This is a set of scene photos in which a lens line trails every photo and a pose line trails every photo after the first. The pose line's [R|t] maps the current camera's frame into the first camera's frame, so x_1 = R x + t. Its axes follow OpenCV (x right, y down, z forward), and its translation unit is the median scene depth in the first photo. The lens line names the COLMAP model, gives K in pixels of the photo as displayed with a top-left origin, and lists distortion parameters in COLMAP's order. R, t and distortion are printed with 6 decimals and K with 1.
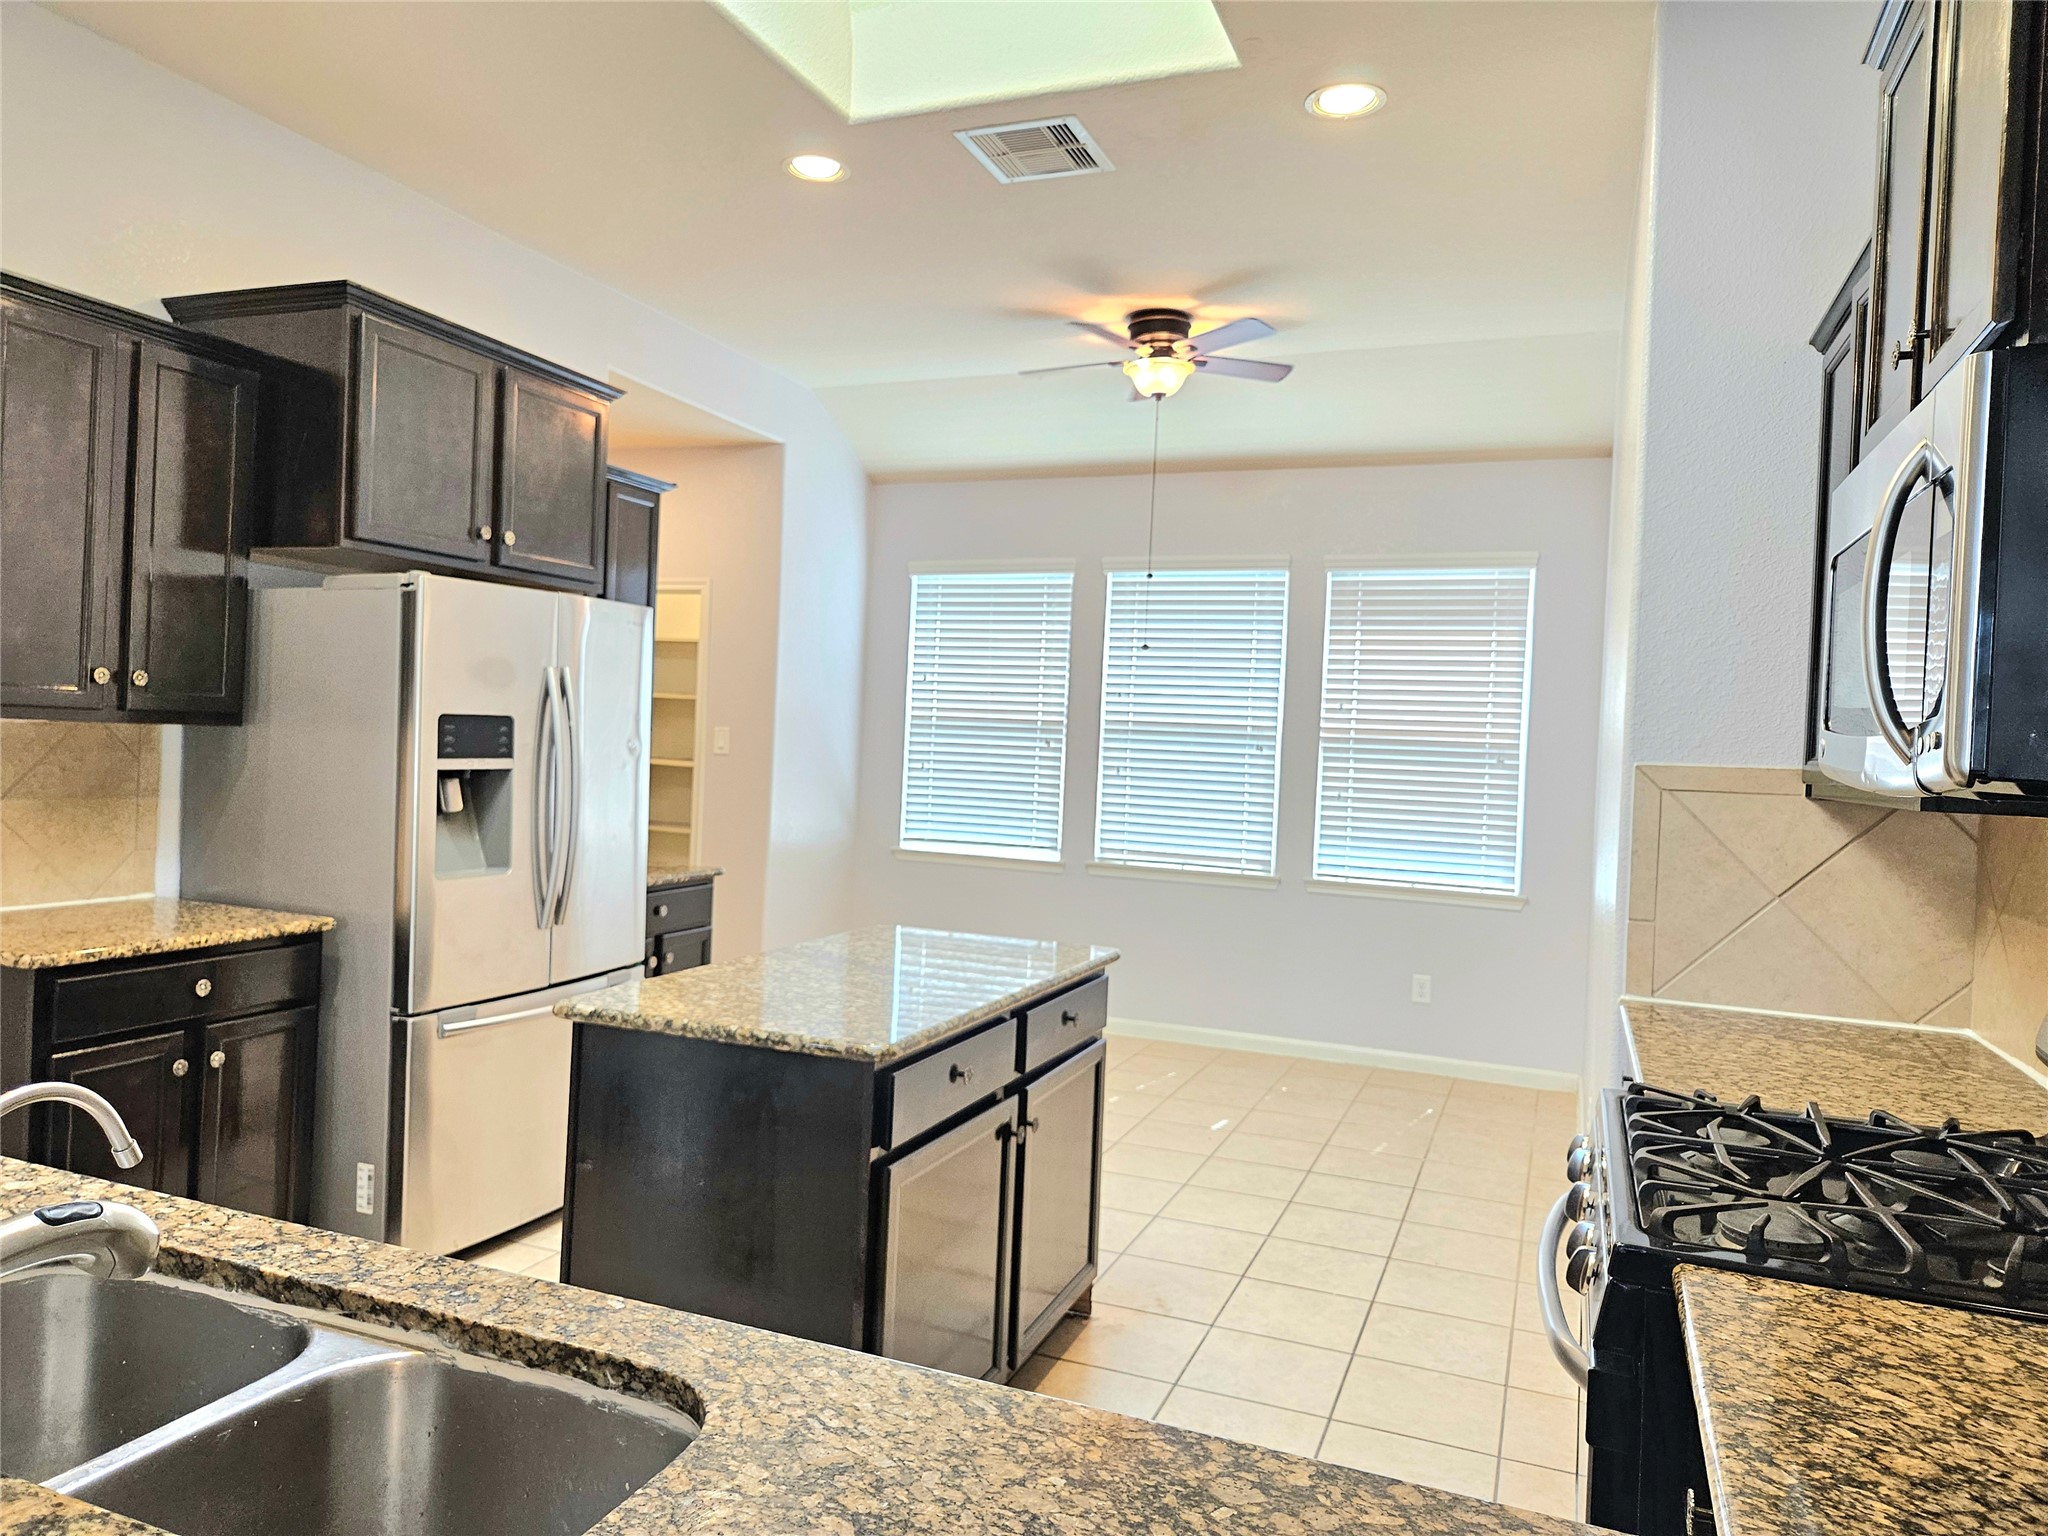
lens RADIAL K [[1392.1, 0, 1023.3], [0, 1392.1, 746.6], [0, 0, 1]] dist [0.061053, -0.058275]
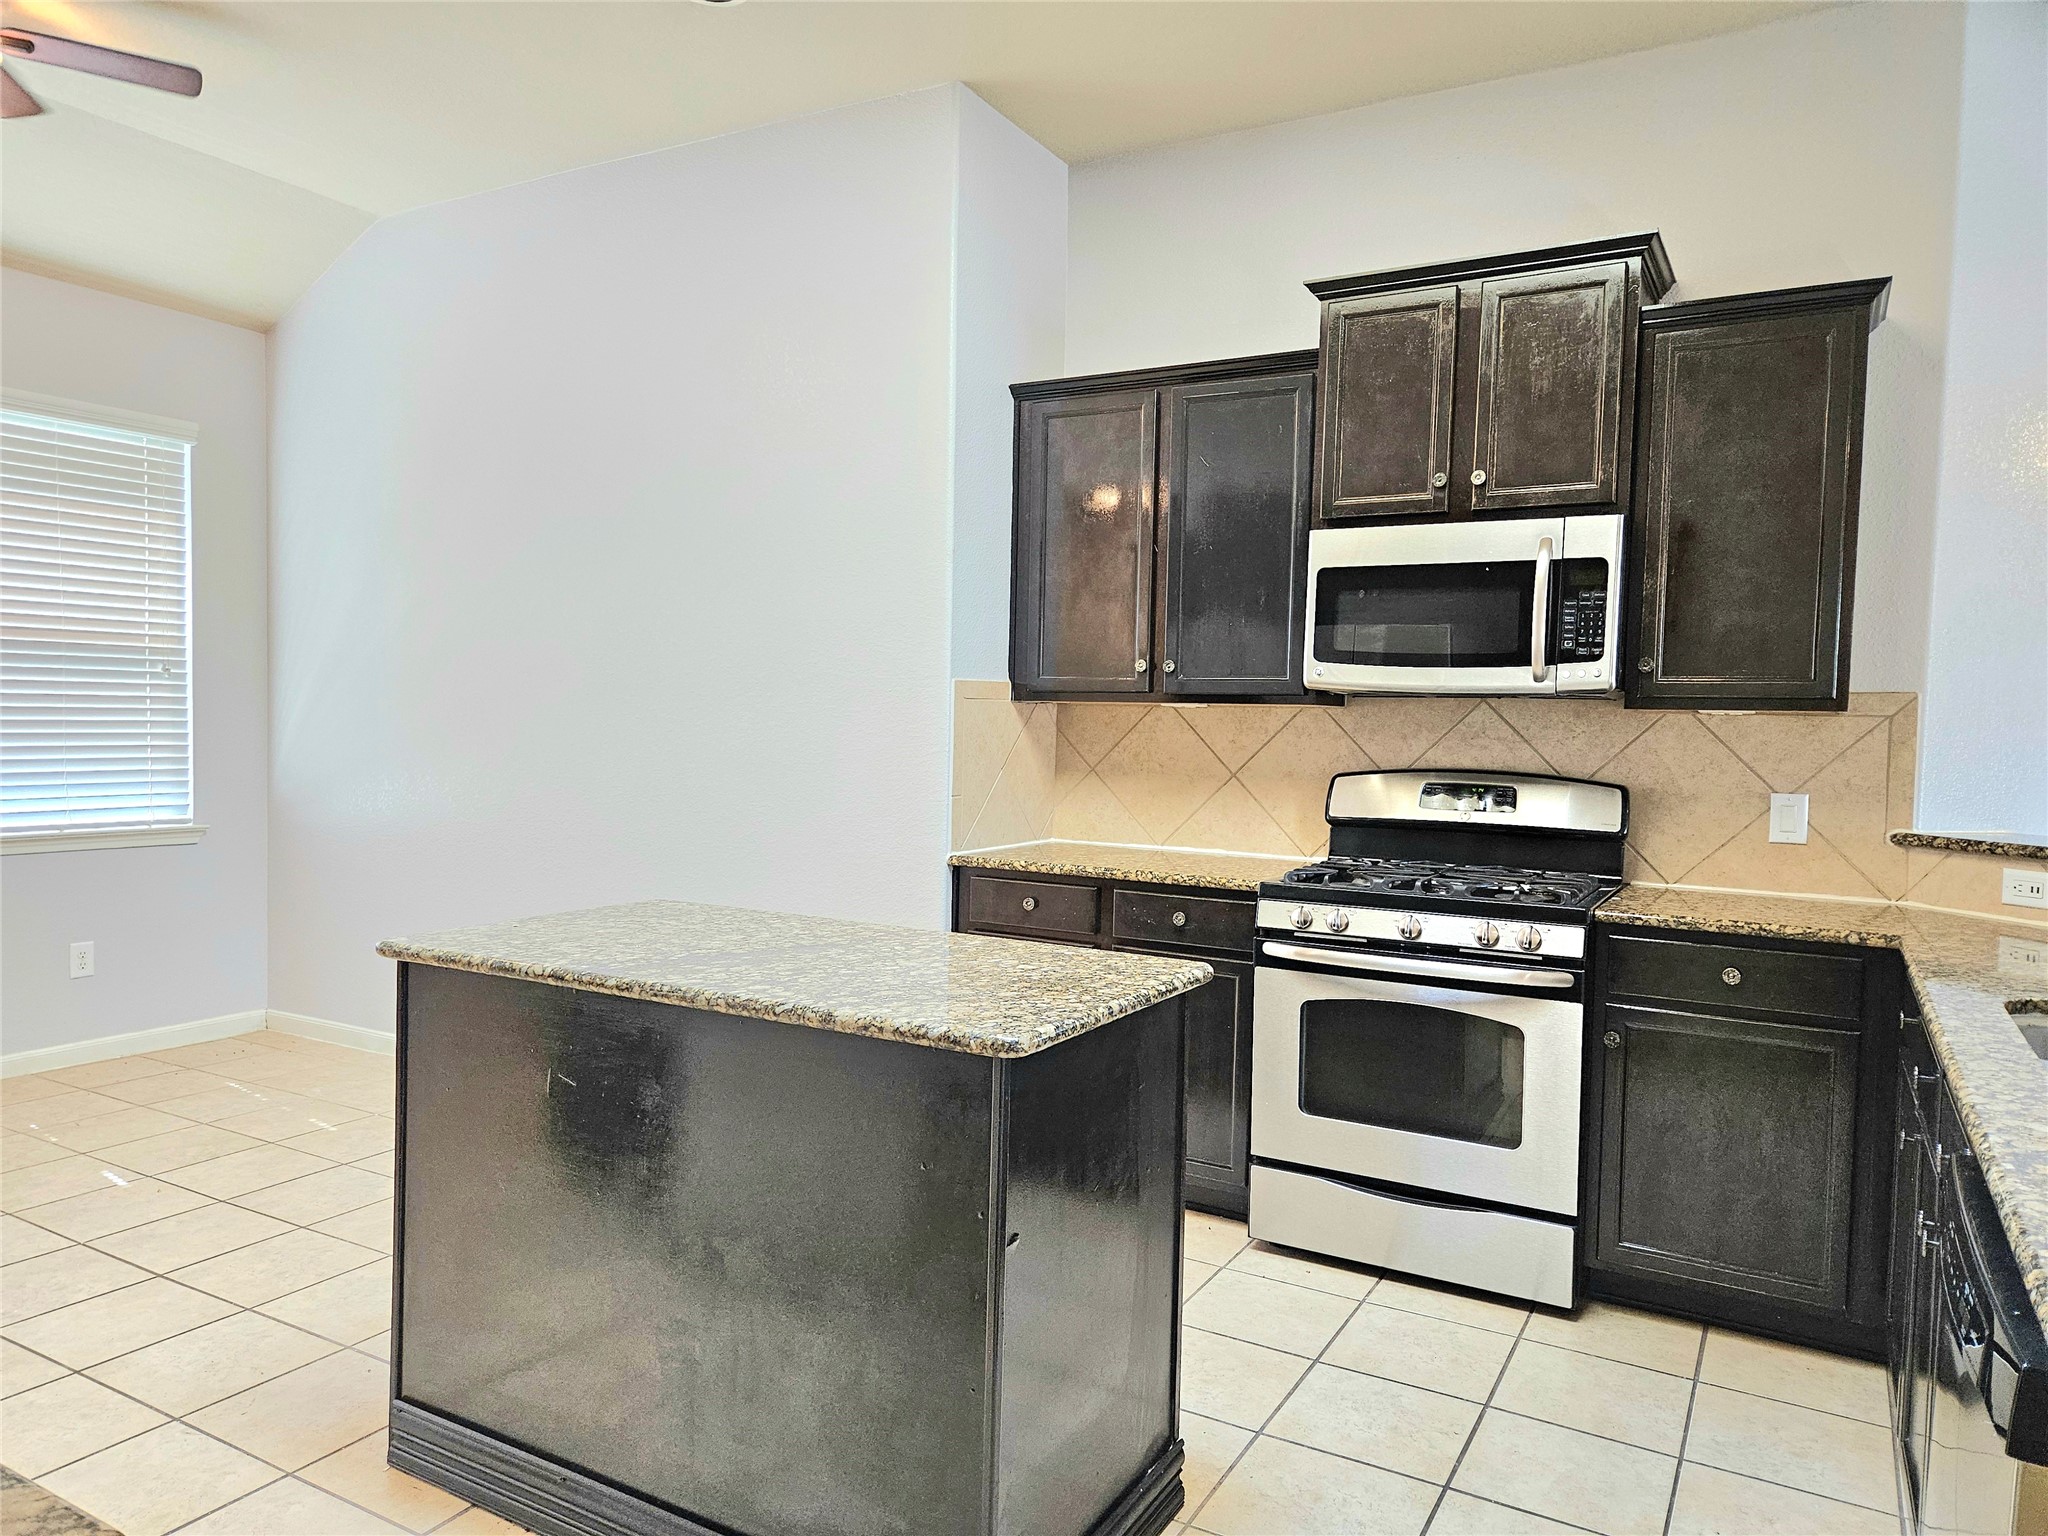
lens RADIAL K [[1368.8, 0, 1028.7], [0, 1368.8, 773.4], [0, 0, 1]] dist [0.064239, -0.054007]
pose [[0.138565, -0.081063, 0.987030, -0.499207], [-0.012528, 0.996421, 0.083593, -0.004370], [-0.990274, -0.023948, 0.137053, 0.446877]]
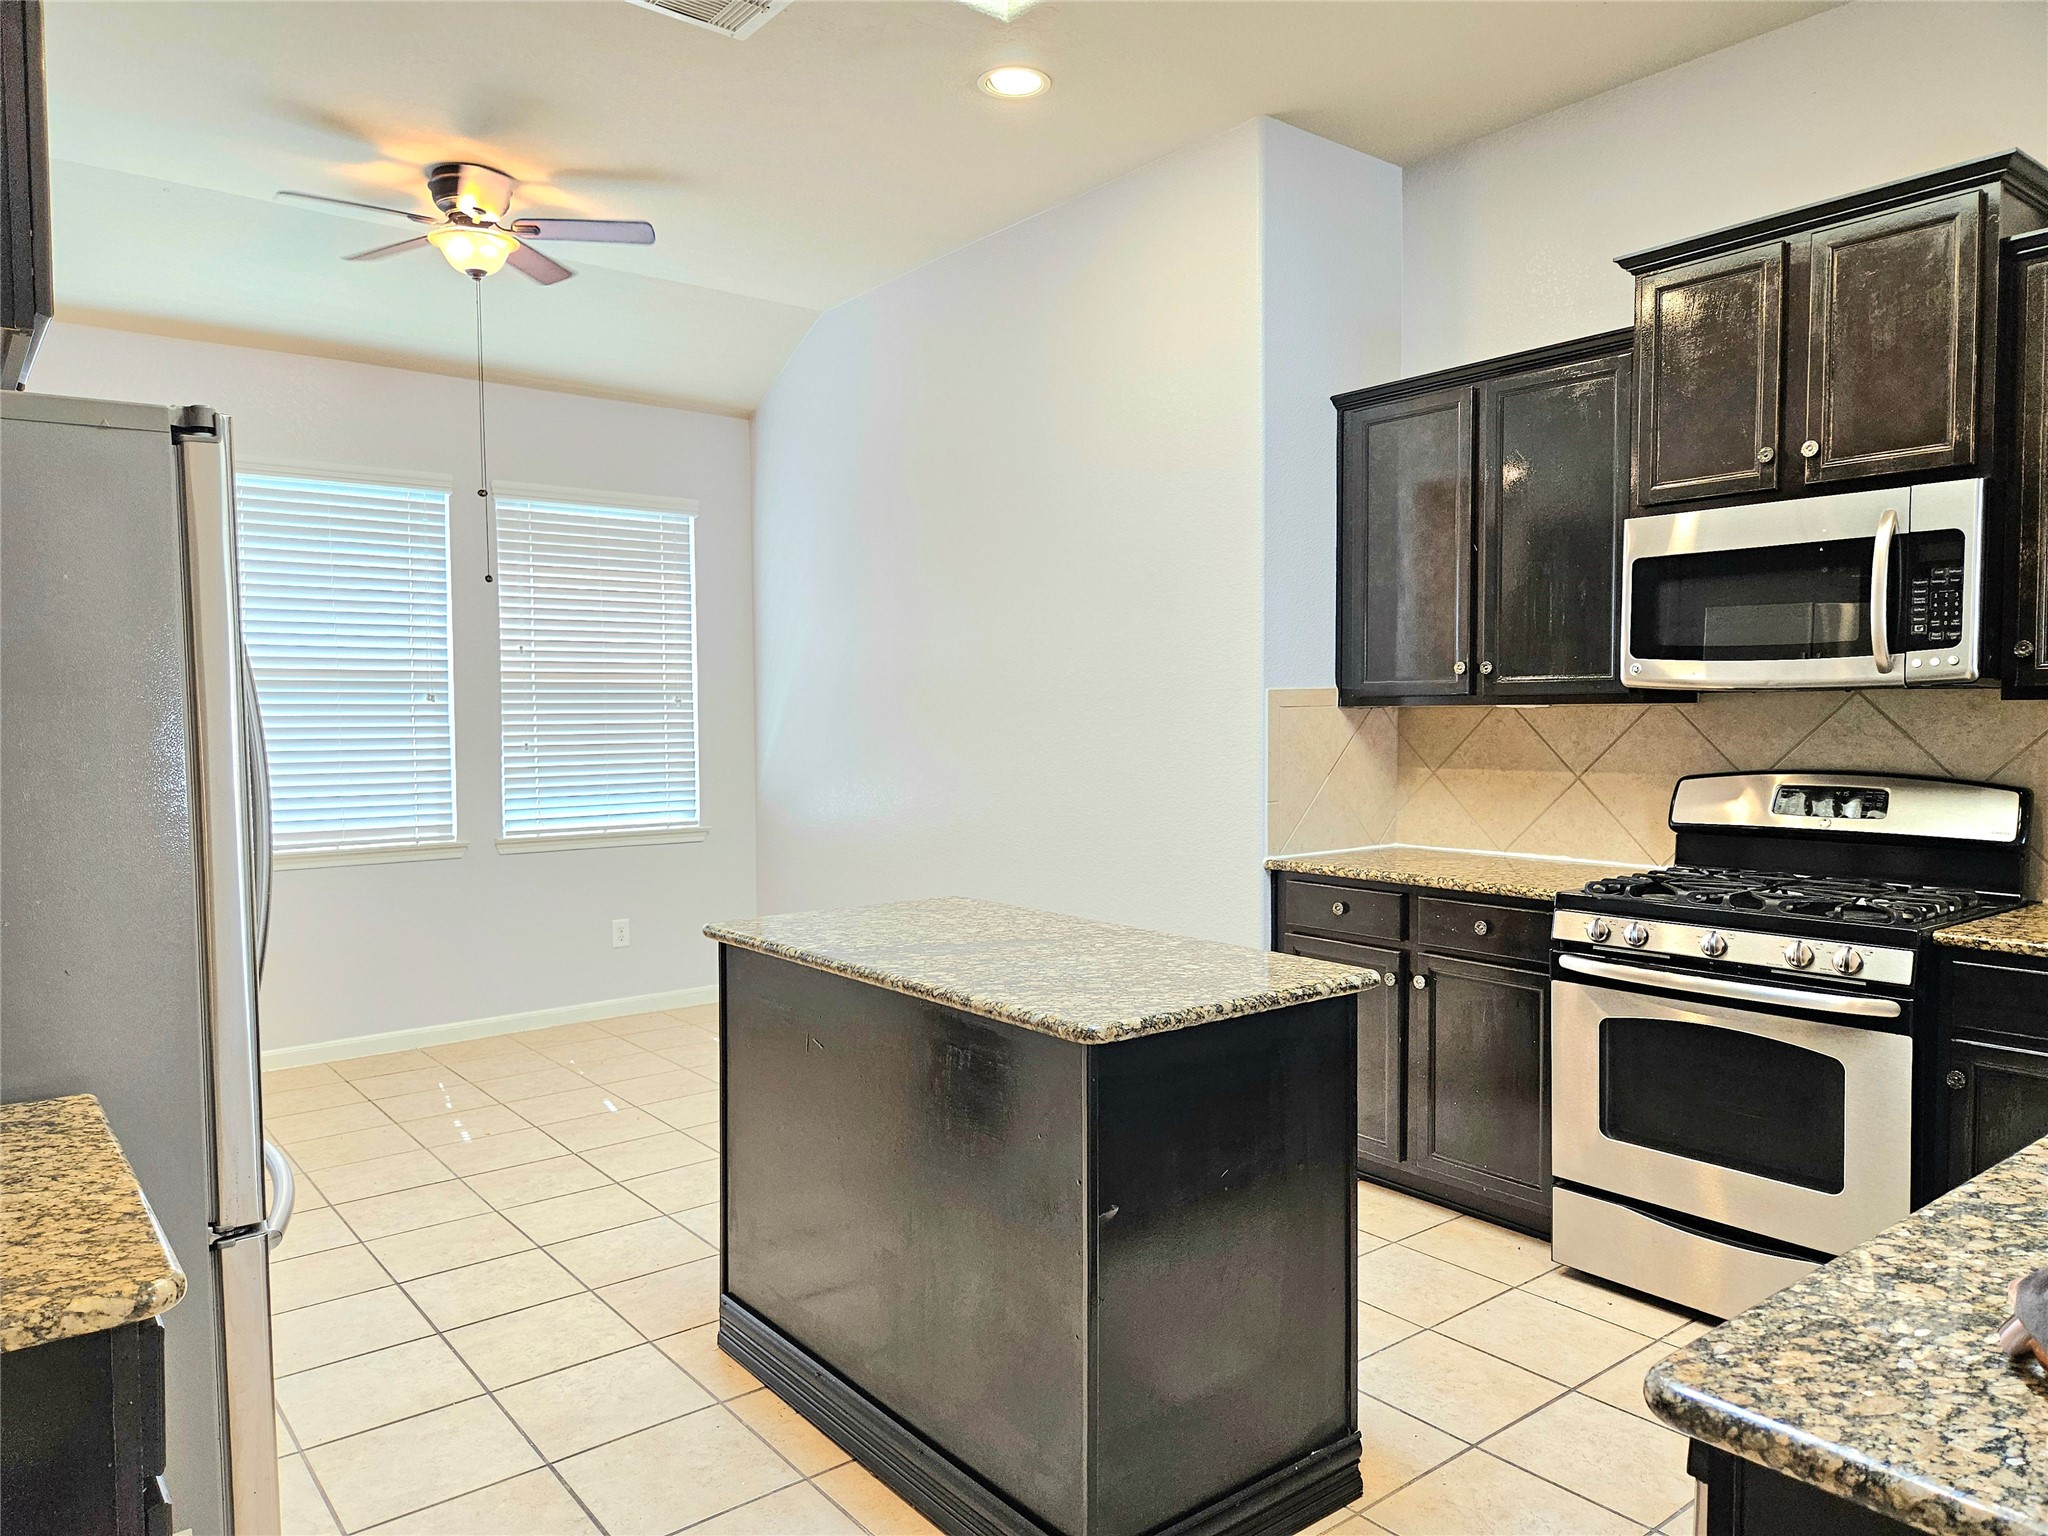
lens RADIAL K [[1374.8, 0, 1033.5], [0, 1374.8, 763.4], [0, 0, 1]] dist [0.050023, -0.038125]
pose [[0.491955, -0.080246, 0.866915, -0.504371], [0.031706, 0.996734, 0.074271, -0.012906], [-0.870043, -0.009052, 0.492892, 0.319294]]
